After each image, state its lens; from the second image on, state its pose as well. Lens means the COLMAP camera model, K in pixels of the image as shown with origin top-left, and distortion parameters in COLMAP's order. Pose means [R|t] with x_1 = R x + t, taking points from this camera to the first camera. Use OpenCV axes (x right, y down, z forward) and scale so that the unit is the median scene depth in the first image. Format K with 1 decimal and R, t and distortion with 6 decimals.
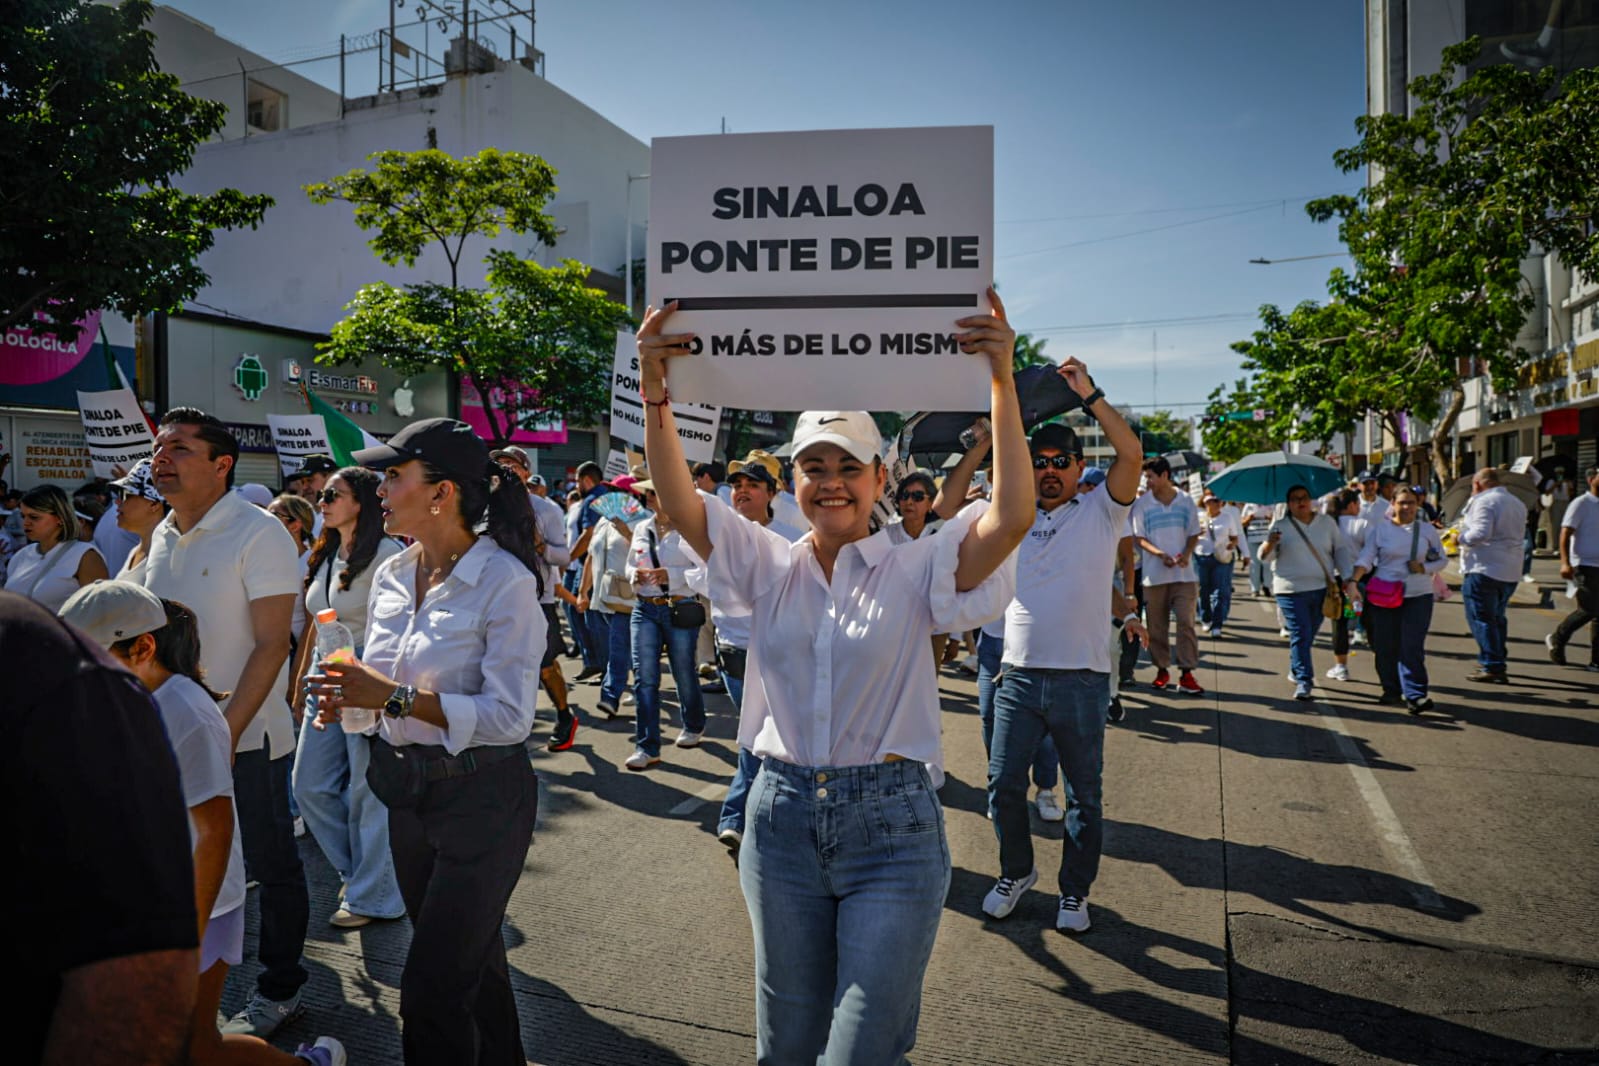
lens RADIAL K [[1078.1, 0, 806.0], [0, 1078.1, 536.8], [0, 0, 1]] dist [-0.095347, 0.057833]
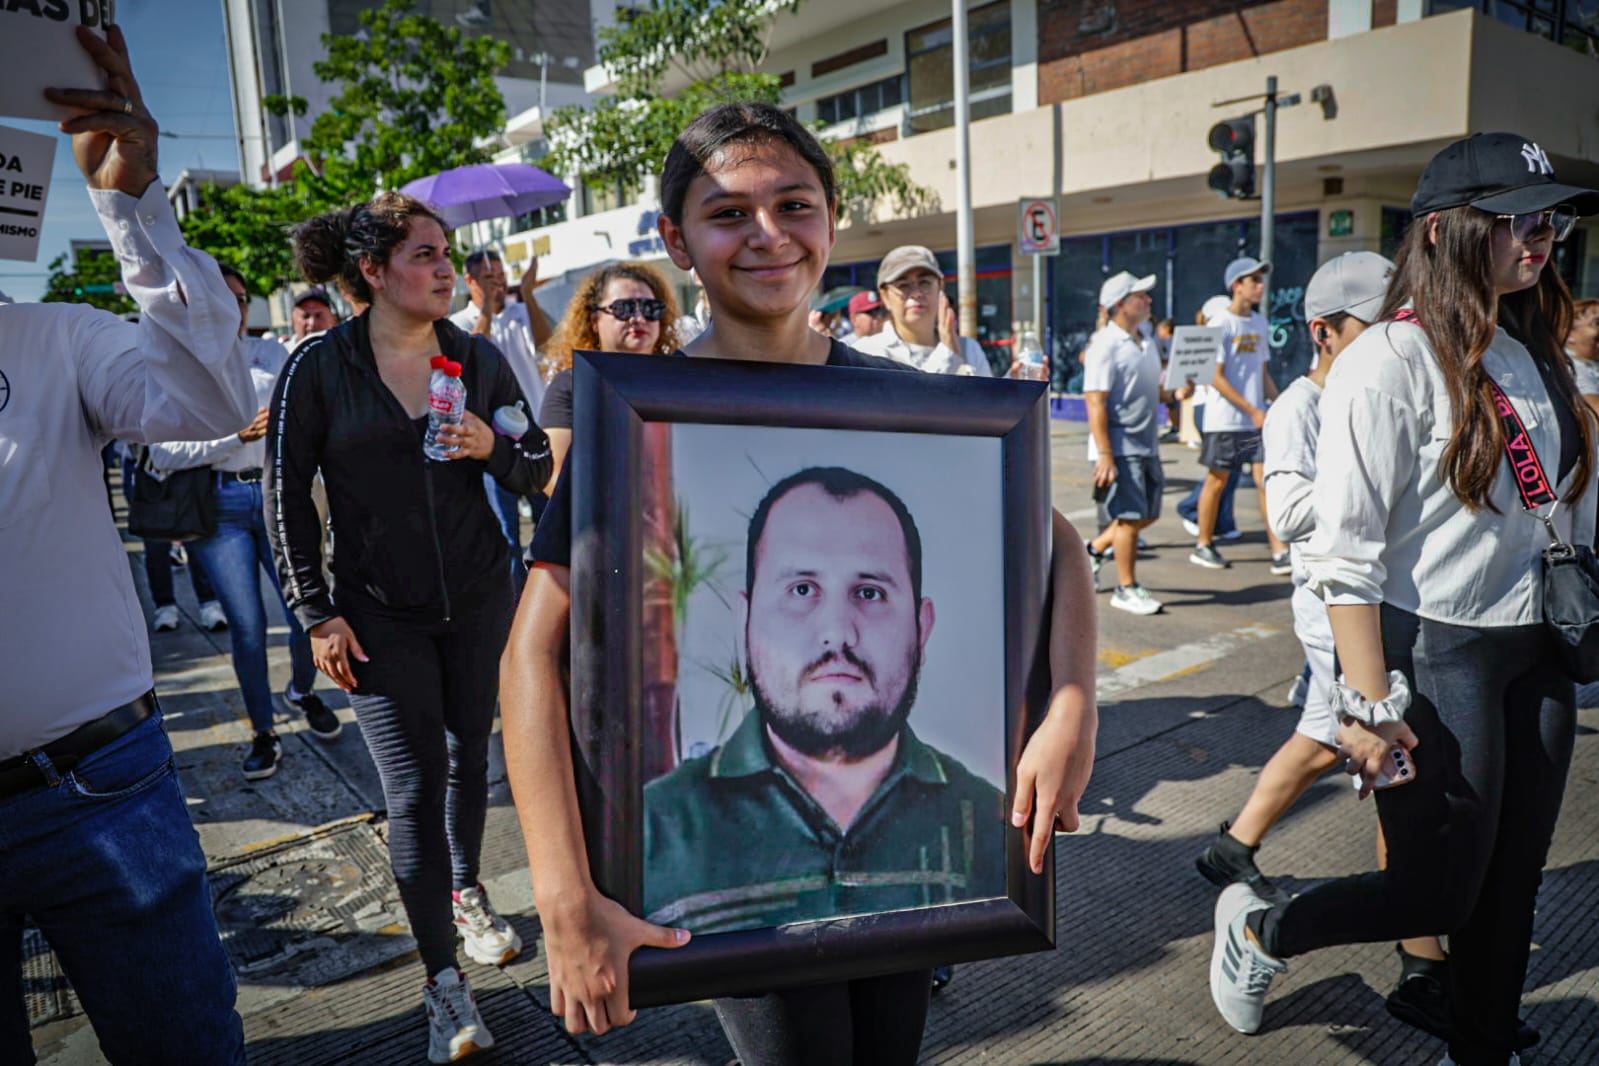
lens RADIAL K [[1078.1, 0, 806.0], [0, 1078.1, 536.8], [0, 0, 1]] dist [-0.095347, 0.057833]
pose [[0.516952, -0.160984, 0.840741, -0.249526], [0.062873, 0.986645, 0.150262, 0.012800], [-0.853703, -0.024819, 0.520169, -0.081583]]
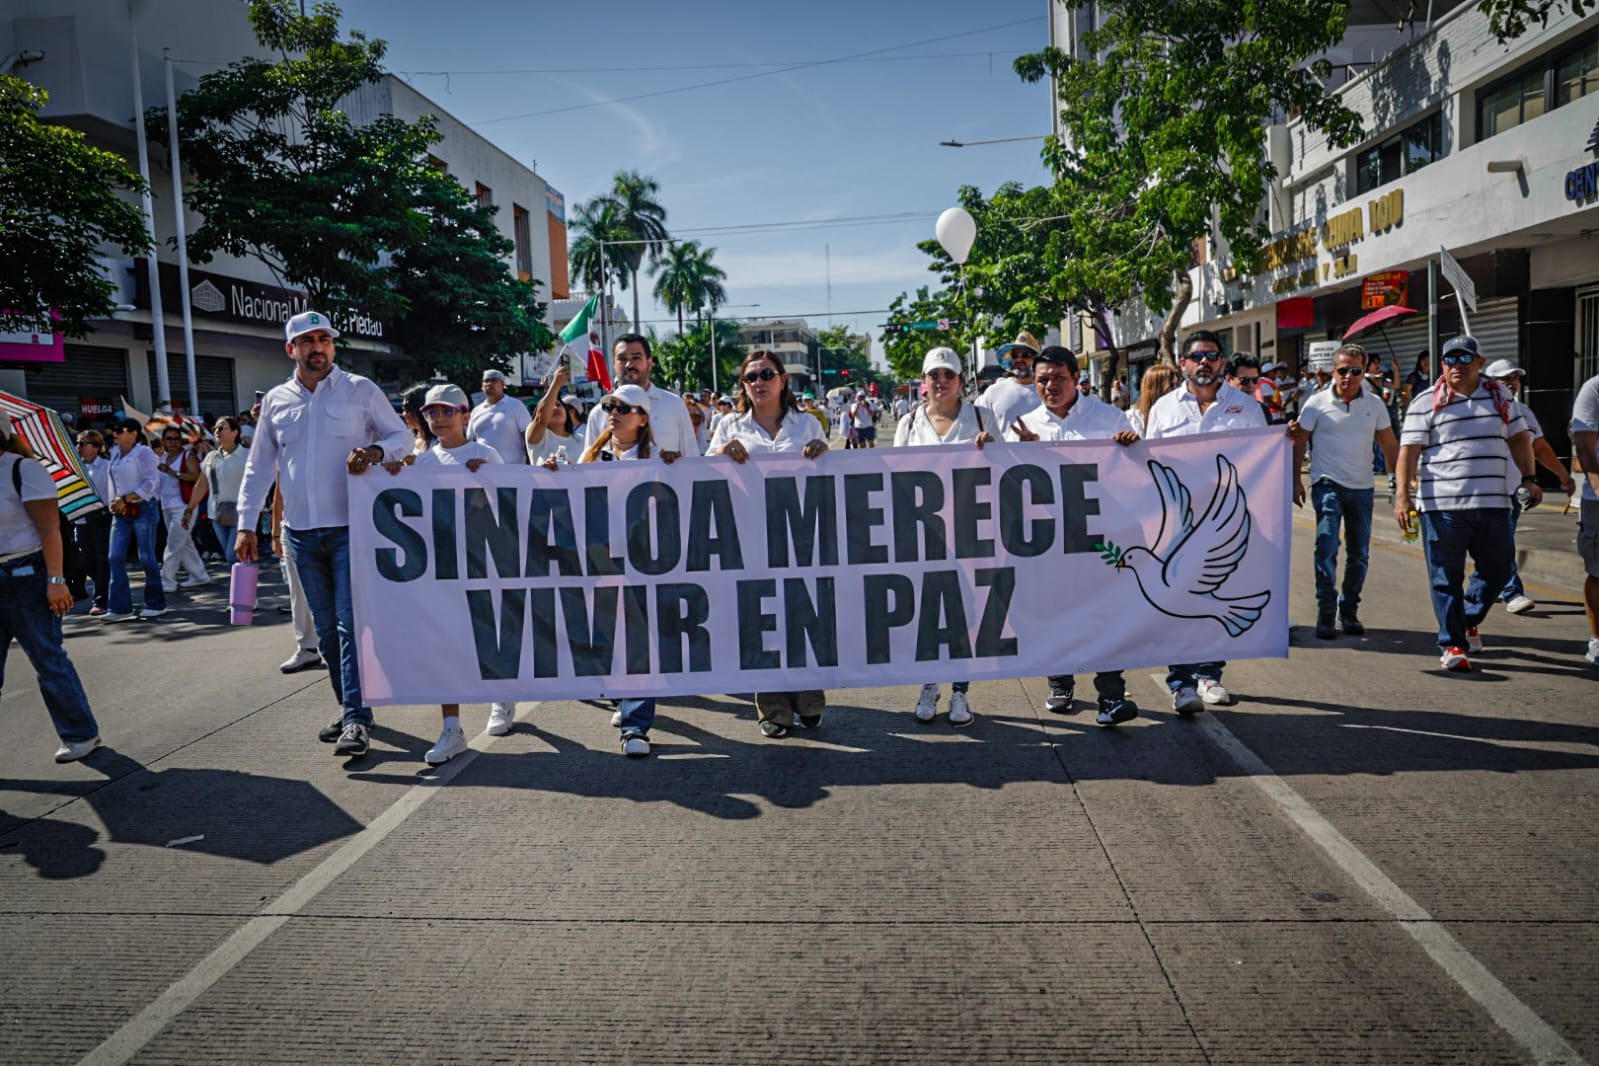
lens RADIAL K [[1150.2, 0, 808.0], [0, 1150.2, 536.9], [0, 0, 1]] dist [-0.077831, 0.072218]
pose [[0.956452, -0.059105, 0.285844, 0.034177], [0.041549, 0.996880, 0.067105, -0.001261], [-0.288919, -0.052306, 0.955924, 0.164321]]
